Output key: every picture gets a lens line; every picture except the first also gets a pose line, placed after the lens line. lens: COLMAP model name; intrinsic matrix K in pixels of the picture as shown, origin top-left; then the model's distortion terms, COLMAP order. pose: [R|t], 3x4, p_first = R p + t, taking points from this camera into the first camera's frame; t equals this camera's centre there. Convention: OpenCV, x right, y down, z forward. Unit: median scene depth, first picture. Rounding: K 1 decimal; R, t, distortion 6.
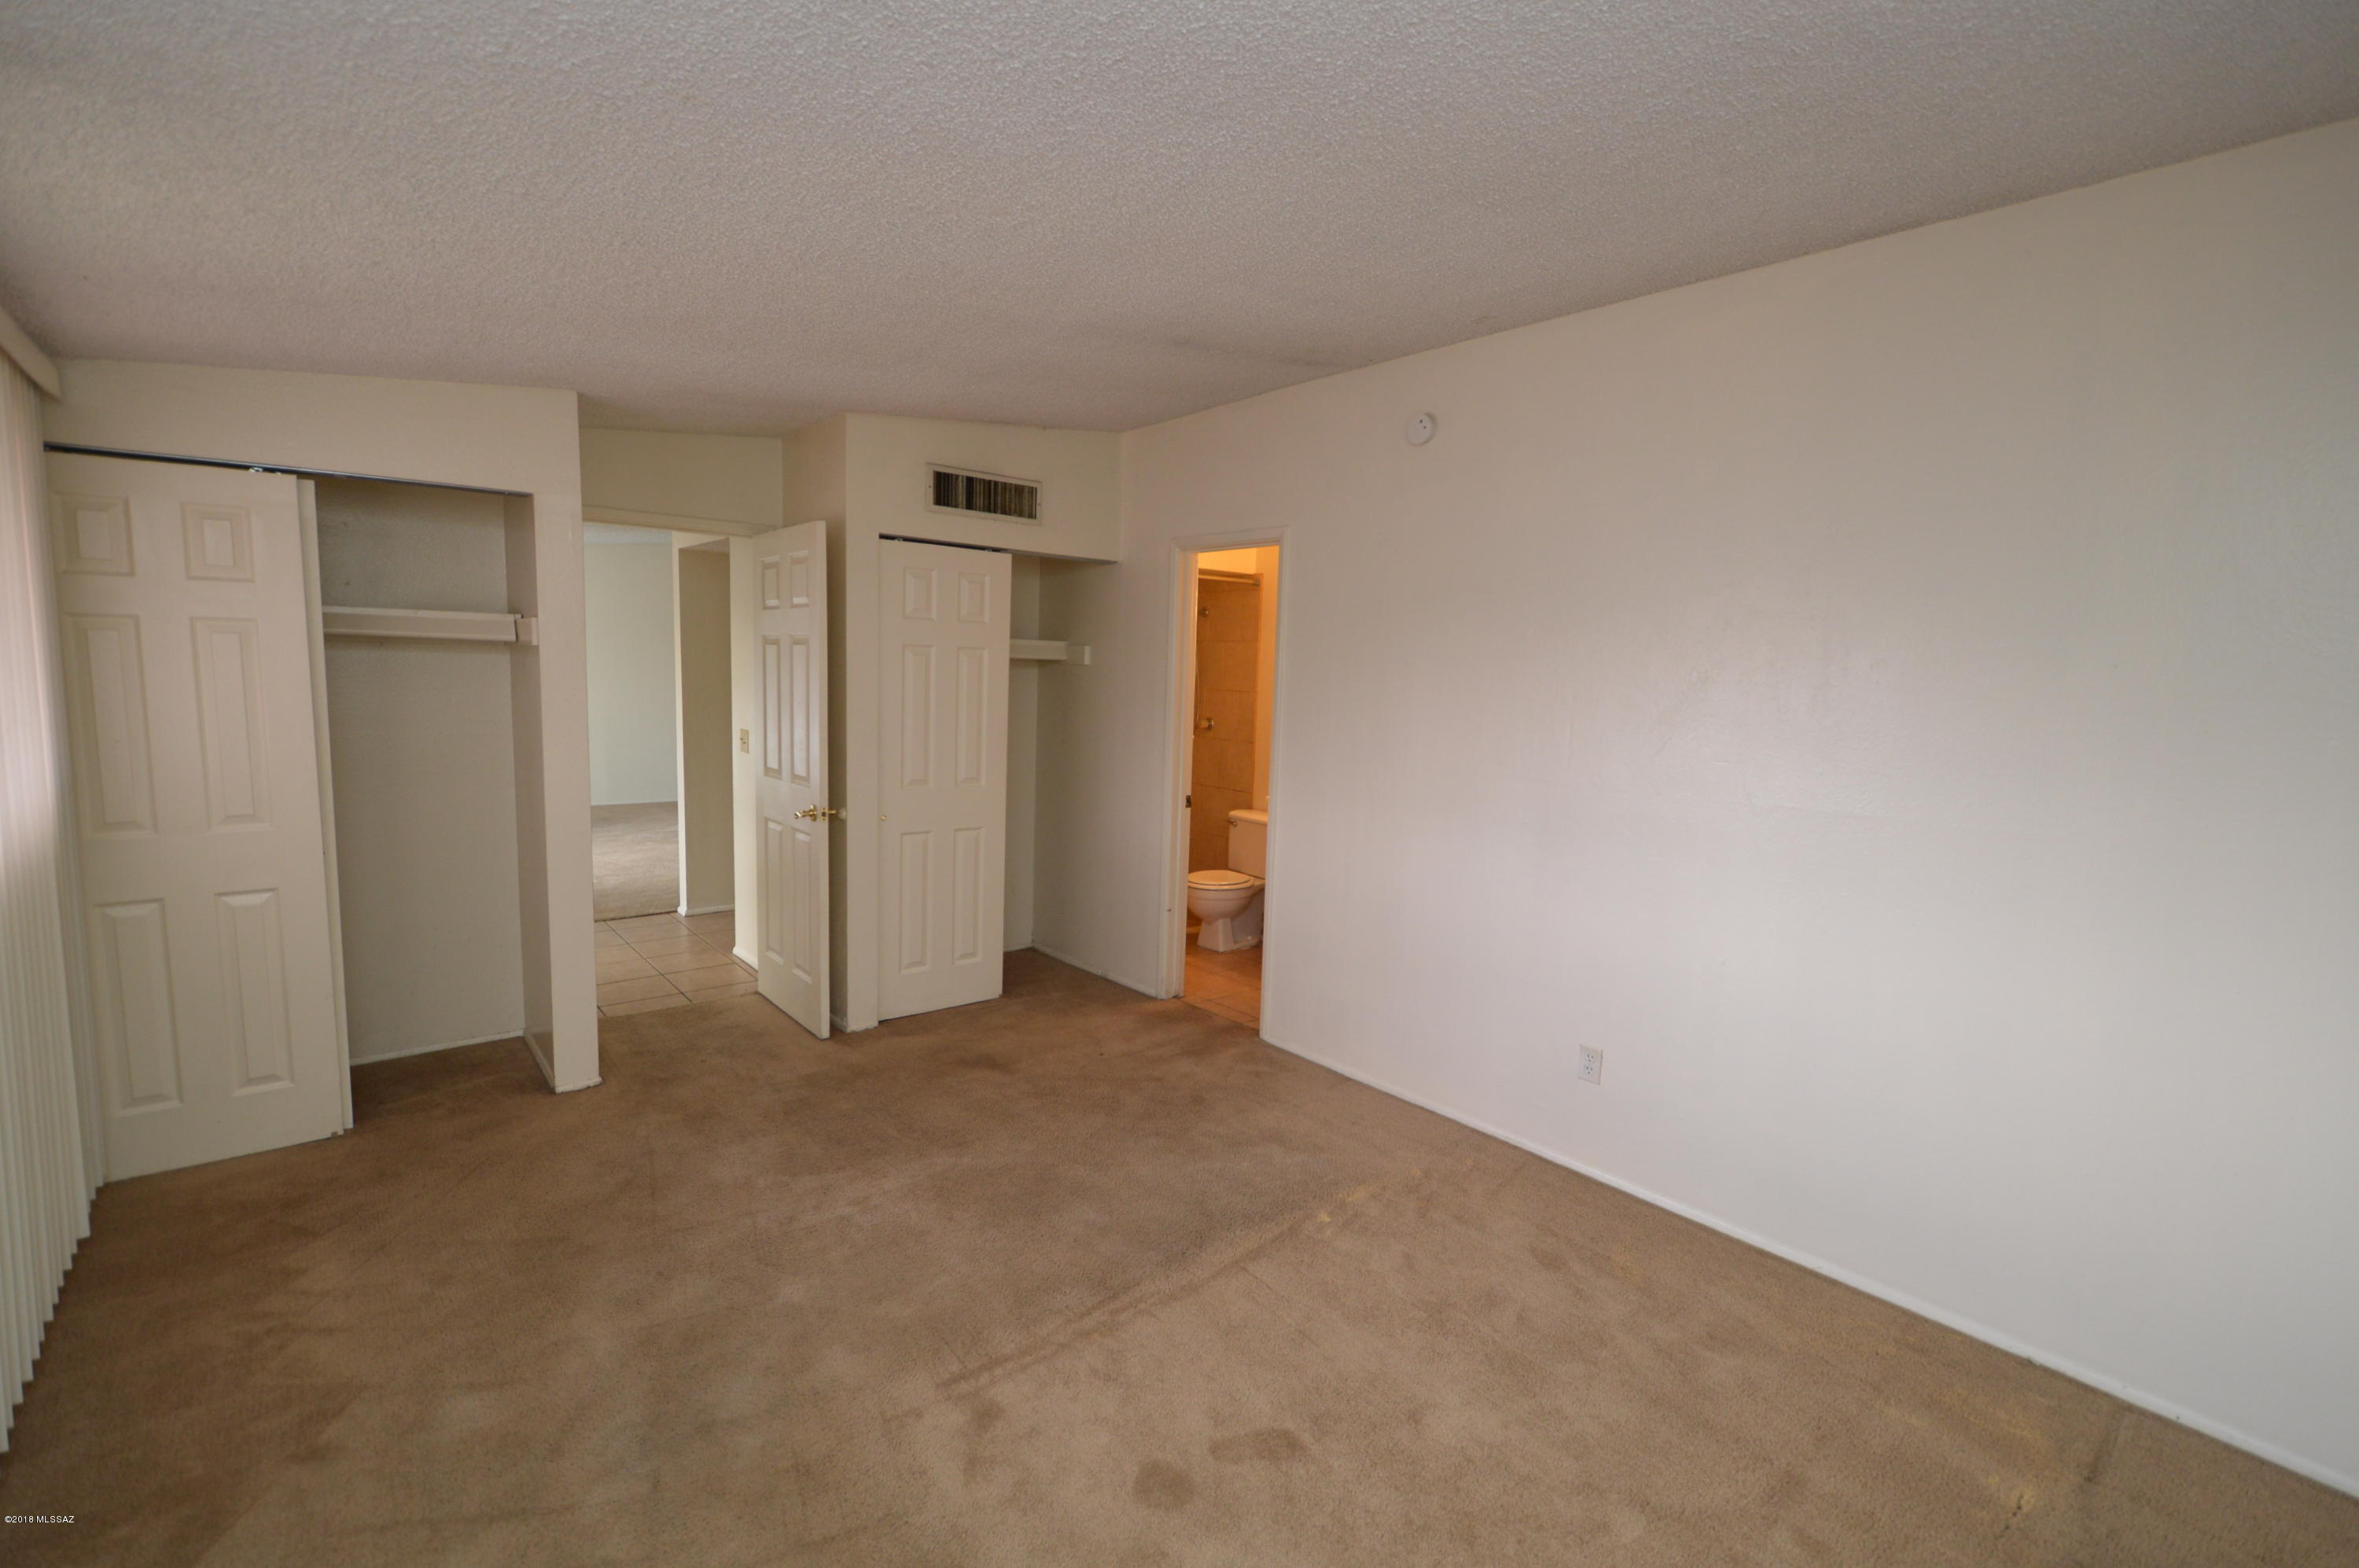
lens RADIAL K [[1047.2, 0, 1177.7], [0, 1047.2, 786.2], [0, 0, 1]] dist [-0.004297, -0.000198]
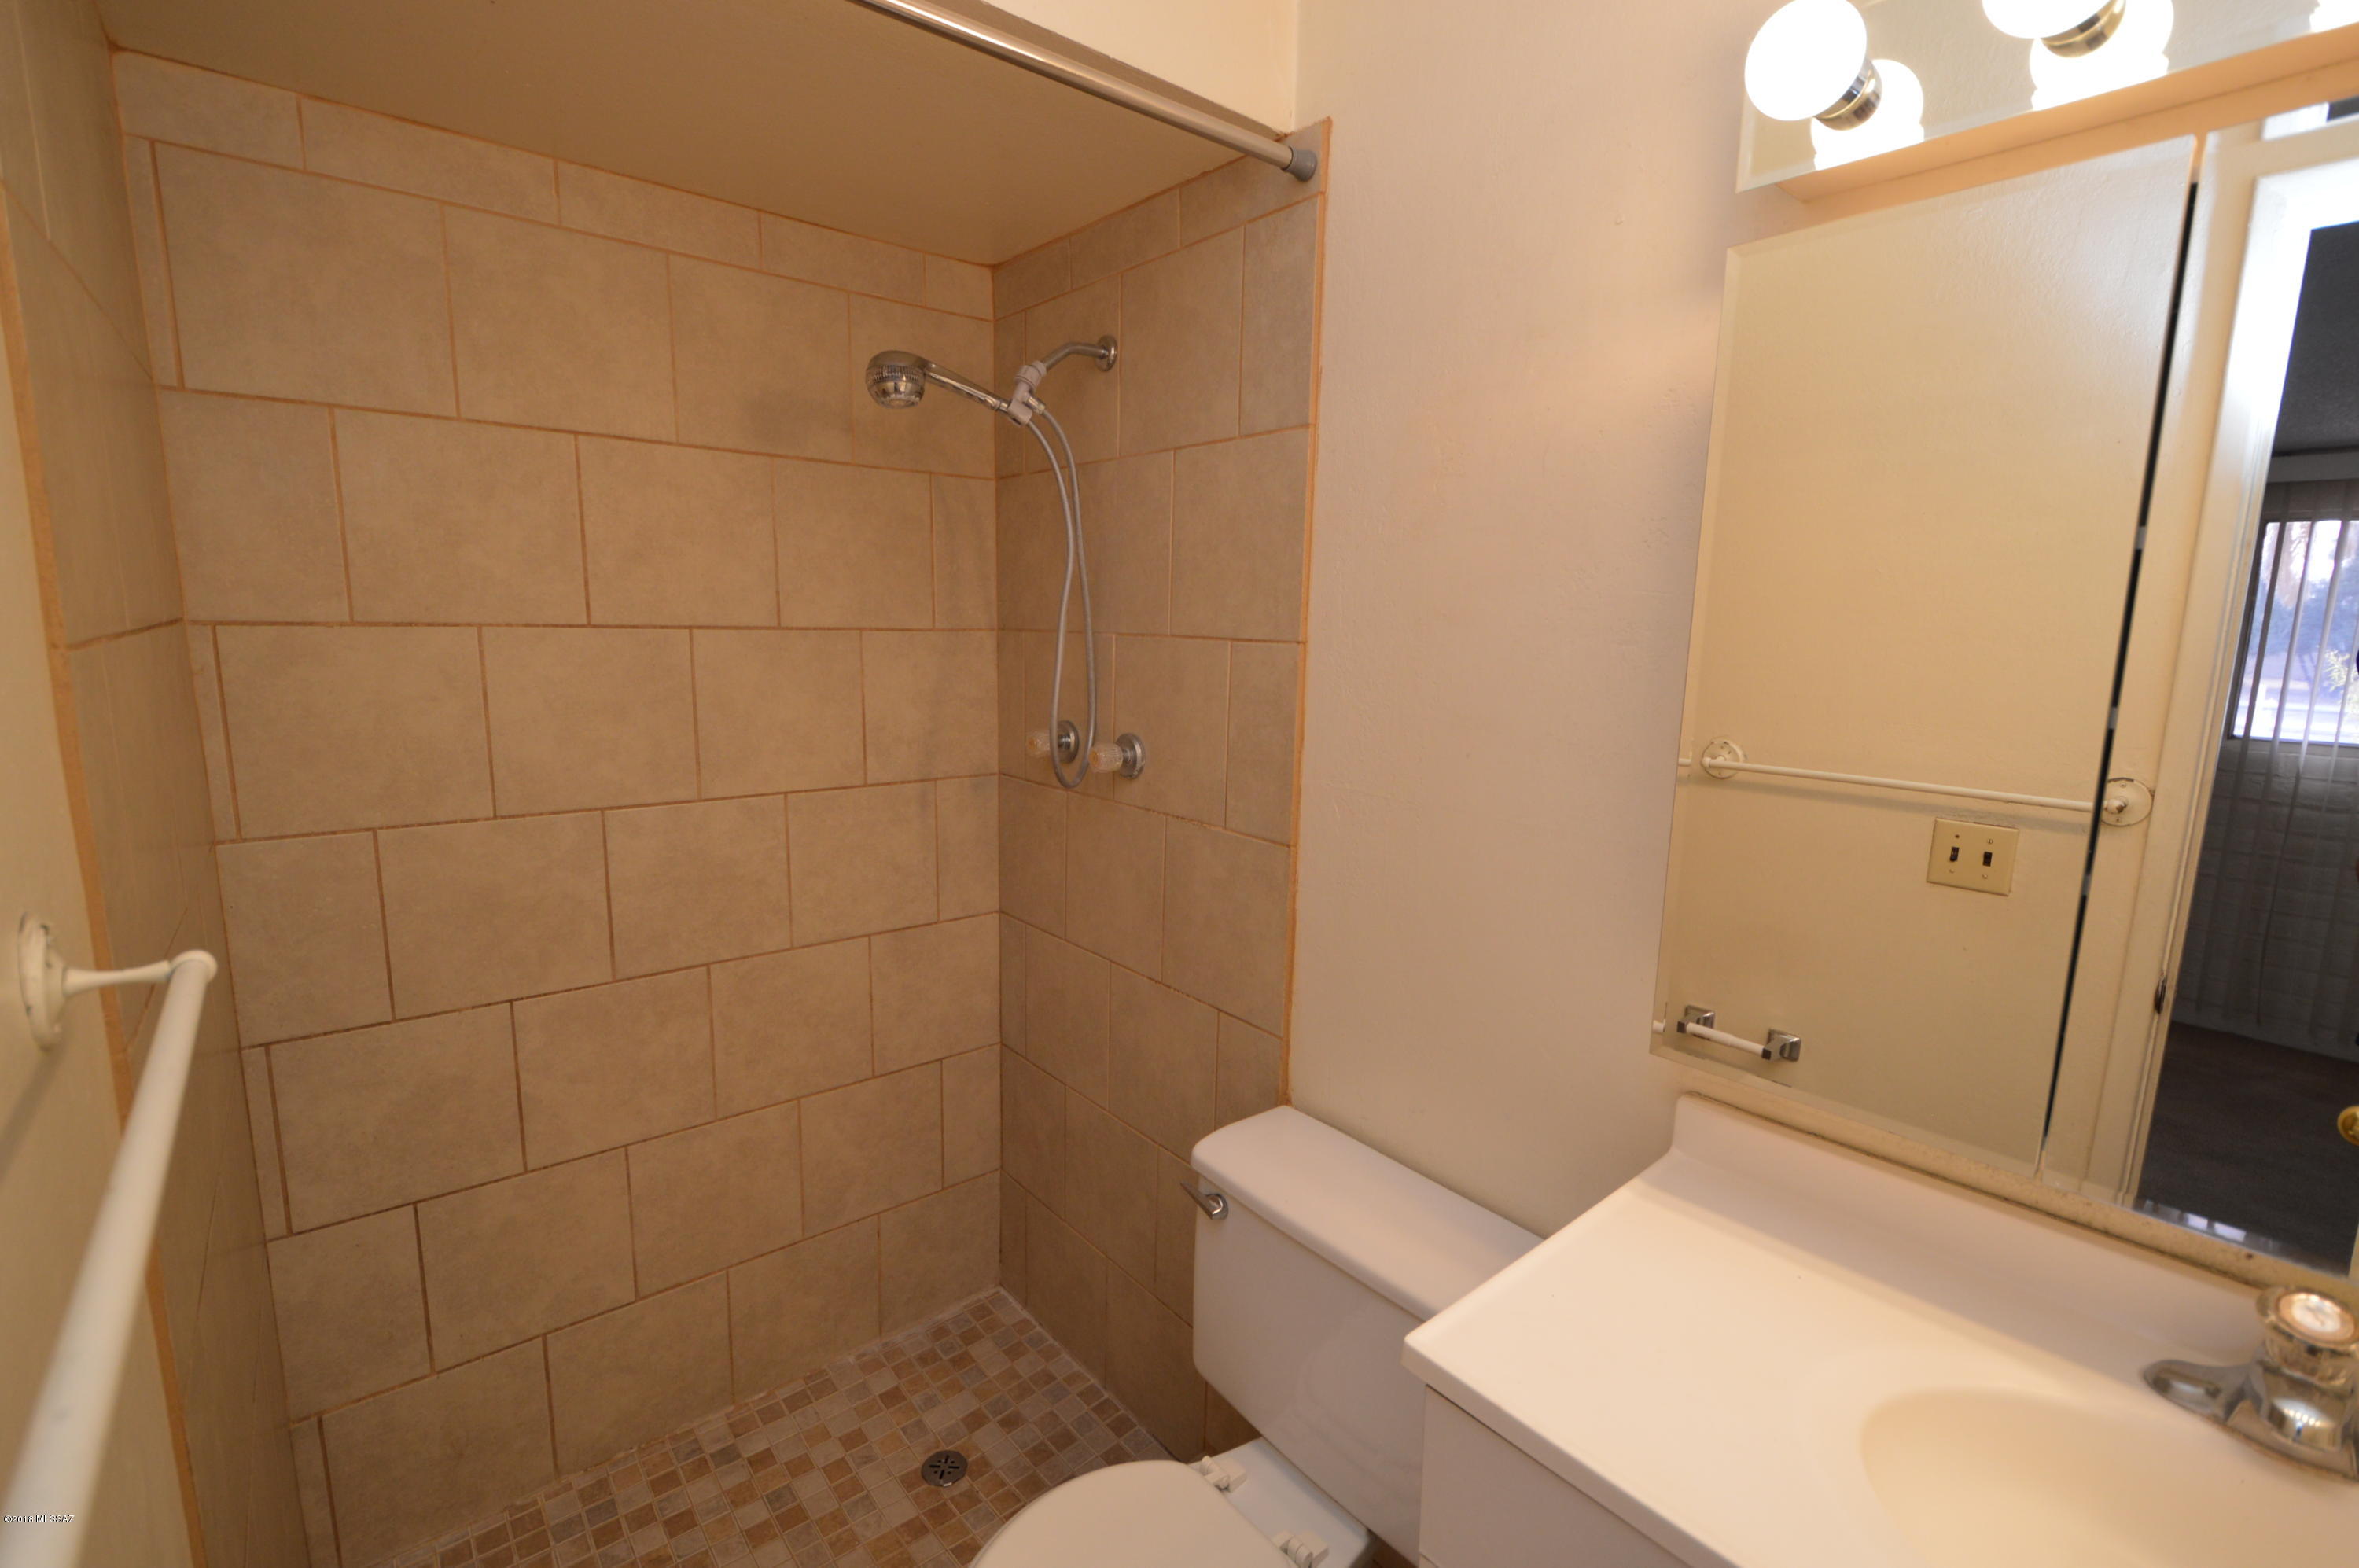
lens RADIAL K [[1047.2, 0, 1180.5], [0, 1047.2, 782.0], [0, 0, 1]] dist [-0.004297, -0.000198]
pose [[0.999956, -0.008360, -0.004159, 0.046829], [0.008557, 0.998727, 0.049707, -0.069048], [0.003738, -0.049740, 0.998755, 0.754062]]
